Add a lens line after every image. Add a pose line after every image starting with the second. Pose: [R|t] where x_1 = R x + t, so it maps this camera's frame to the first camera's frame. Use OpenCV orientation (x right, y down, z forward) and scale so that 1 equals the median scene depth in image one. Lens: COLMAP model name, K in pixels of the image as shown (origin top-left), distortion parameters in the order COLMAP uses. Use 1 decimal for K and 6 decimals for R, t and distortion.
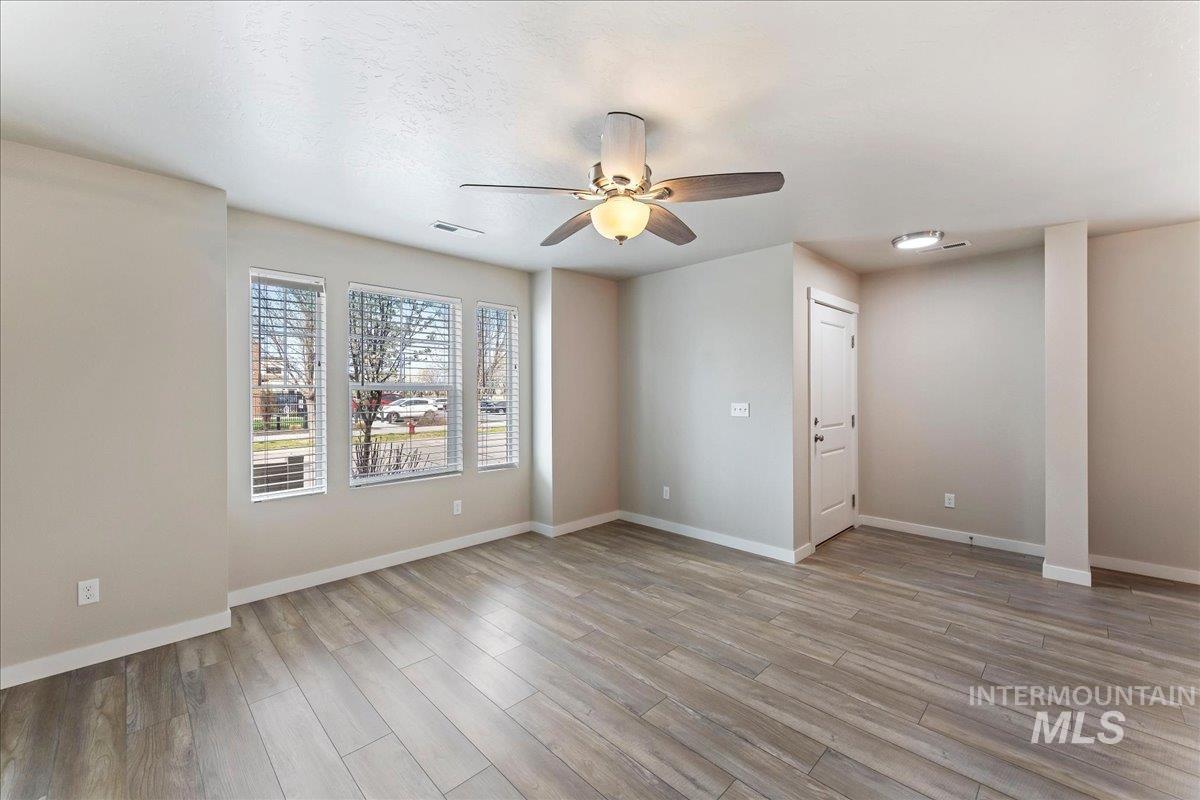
lens RADIAL K [[477.0, 0, 598.7], [0, 477.0, 395.7], [0, 0, 1]] dist [-0.001460, -0.001030]
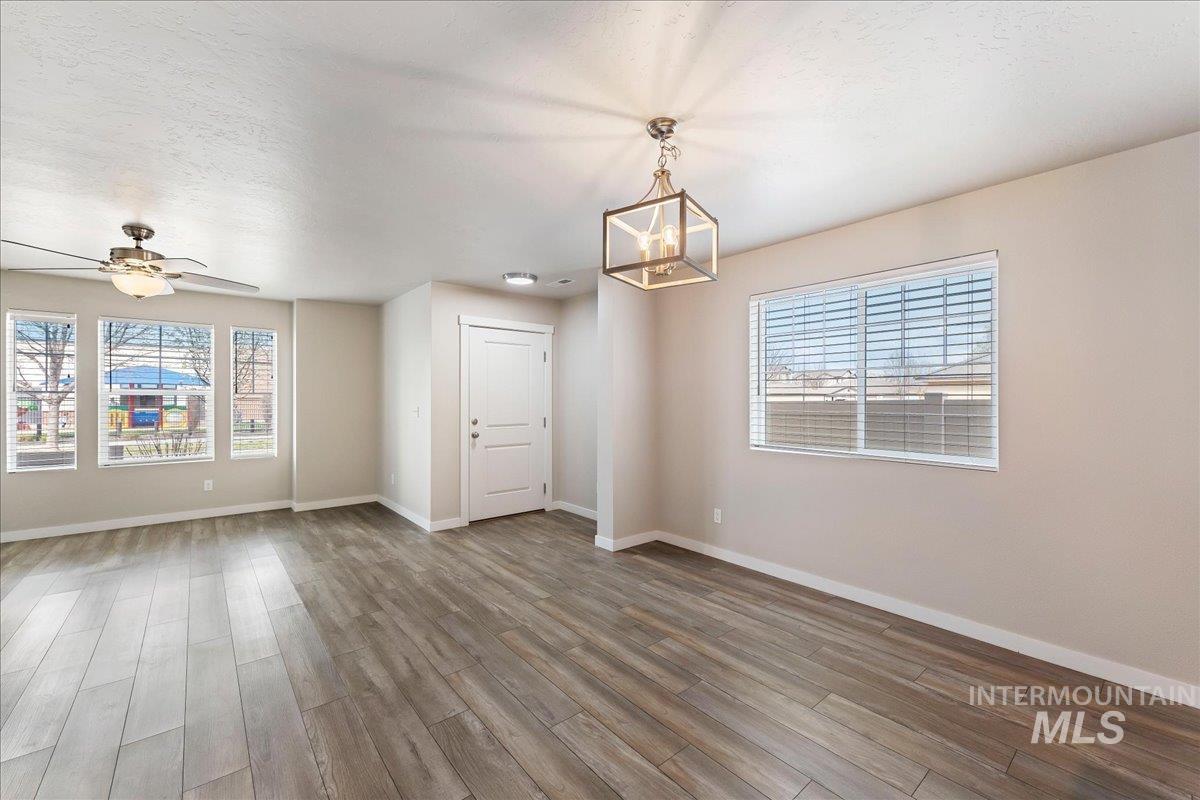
lens RADIAL K [[477.0, 0, 595.1], [0, 477.0, 401.1], [0, 0, 1]] dist [-0.001460, -0.001030]
pose [[0.997541, 0.006309, -0.069802, 1.043953], [-0.006290, 0.999980, 0.000491, -0.003461], [0.069804, -0.000050, 0.997561, -0.274207]]
